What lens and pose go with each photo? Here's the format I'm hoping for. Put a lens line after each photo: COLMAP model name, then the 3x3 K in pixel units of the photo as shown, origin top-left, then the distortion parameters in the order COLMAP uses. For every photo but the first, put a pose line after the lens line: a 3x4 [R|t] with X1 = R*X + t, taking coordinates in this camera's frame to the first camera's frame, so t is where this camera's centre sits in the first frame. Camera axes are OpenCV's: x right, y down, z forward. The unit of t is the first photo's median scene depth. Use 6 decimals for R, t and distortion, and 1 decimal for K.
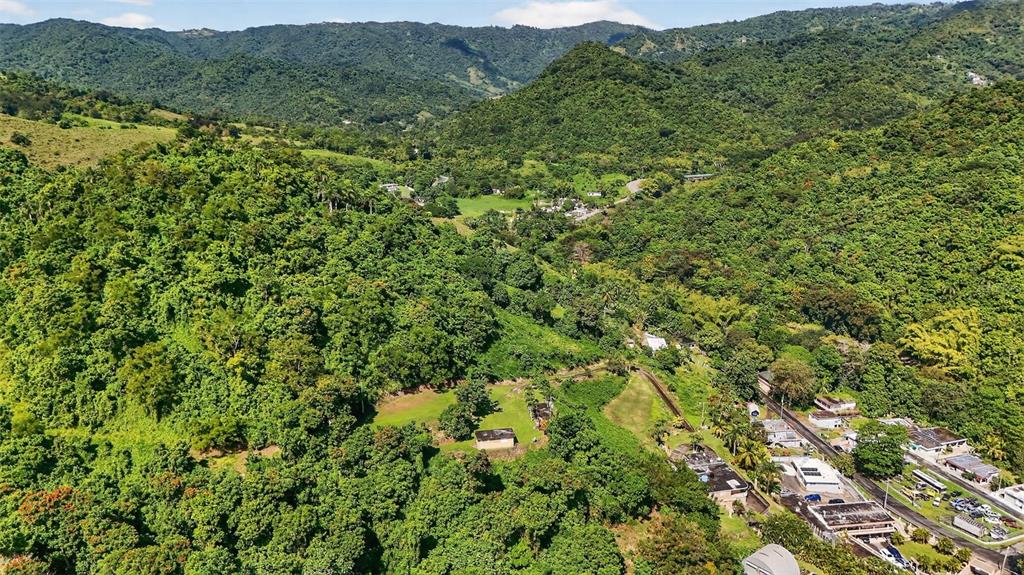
lens RADIAL K [[759.6, 0, 510.1], [0, 759.6, 290.1], [0, 0, 1]] dist [0.071724, -0.063320]
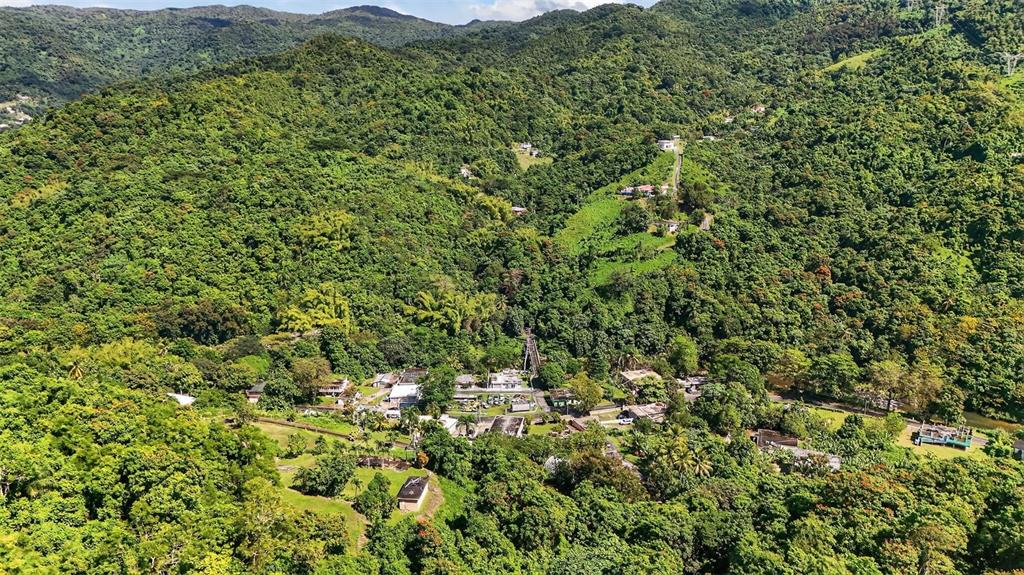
lens RADIAL K [[759.6, 0, 514.0], [0, 759.6, 294.4], [0, 0, 1]] dist [0.071724, -0.063320]
pose [[0.307617, -0.230835, 0.923085, -0.499996], [0.245379, 0.956558, 0.157433, -0.090195], [-0.919326, 0.178077, 0.350896, 0.360460]]
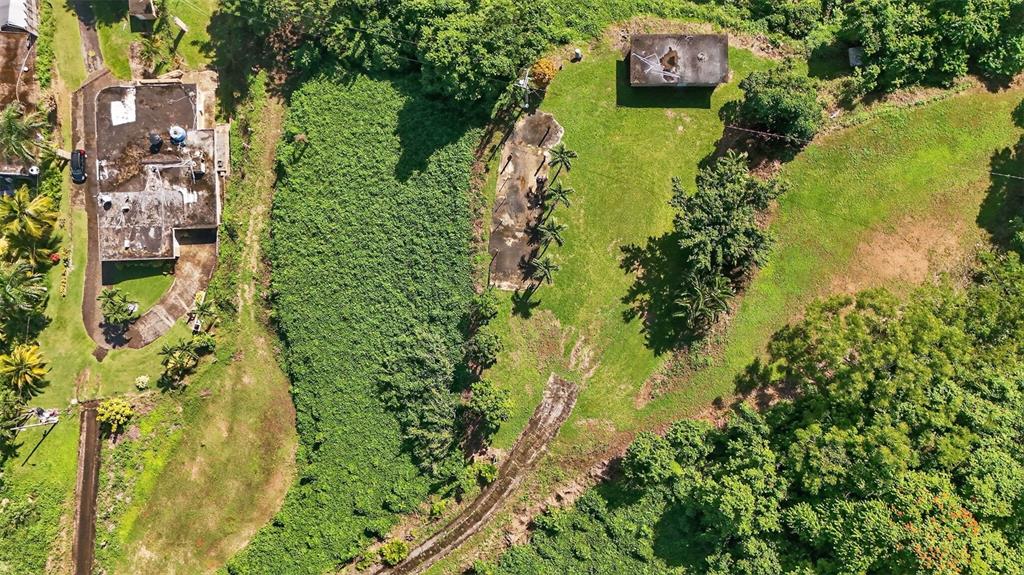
lens RADIAL K [[759.6, 0, 511.2], [0, 759.6, 283.6], [0, 0, 1]] dist [0.071724, -0.063320]
pose [[-0.983503, -0.180744, 0.007267, 0.028028], [0.046768, -0.215264, 0.975435, -0.154134], [-0.174739, 0.959684, 0.220166, 0.691658]]
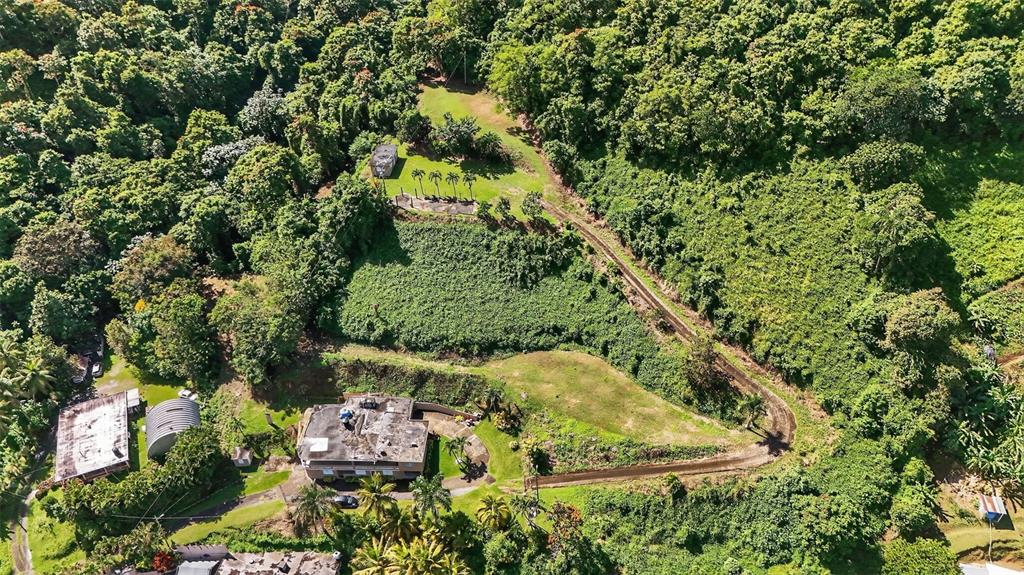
lens RADIAL K [[759.6, 0, 512.7], [0, 759.6, 290.8], [0, 0, 1]] dist [0.071724, -0.063320]
pose [[-0.270832, 0.625686, -0.731552, 0.458960], [-0.205924, 0.704705, 0.678960, -0.224560], [0.940343, 0.334528, -0.062013, 0.831211]]
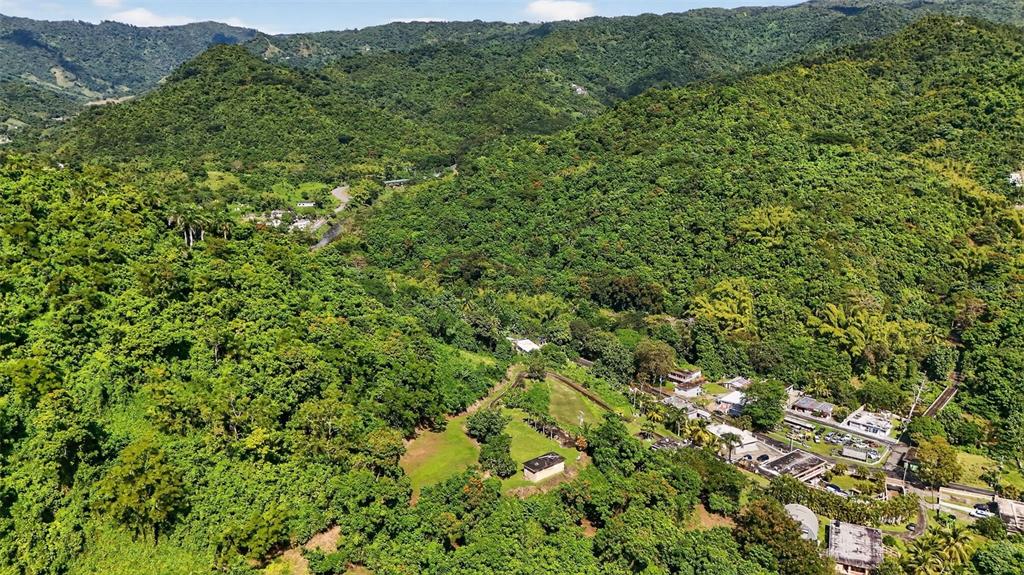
lens RADIAL K [[759.6, 0, 510.9], [0, 759.6, 291.5], [0, 0, 1]] dist [0.071724, -0.063320]
pose [[0.883878, -0.115106, 0.453332, -0.302141], [0.118019, 0.992768, 0.021968, -0.028007], [-0.452582, 0.034085, 0.891071, 0.120343]]
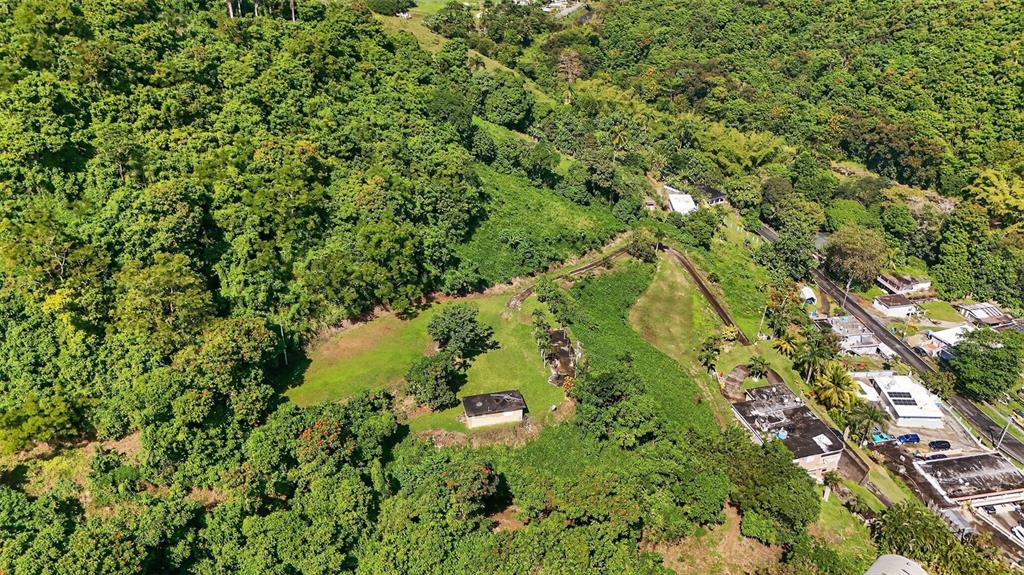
lens RADIAL K [[759.6, 0, 513.3], [0, 759.6, 286.7], [0, 0, 1]] dist [0.071724, -0.063320]
pose [[0.998256, -0.005271, 0.058803, -0.027162], [-0.010014, 0.966454, 0.256646, -0.049091], [-0.058183, -0.256787, 0.964715, 0.263225]]
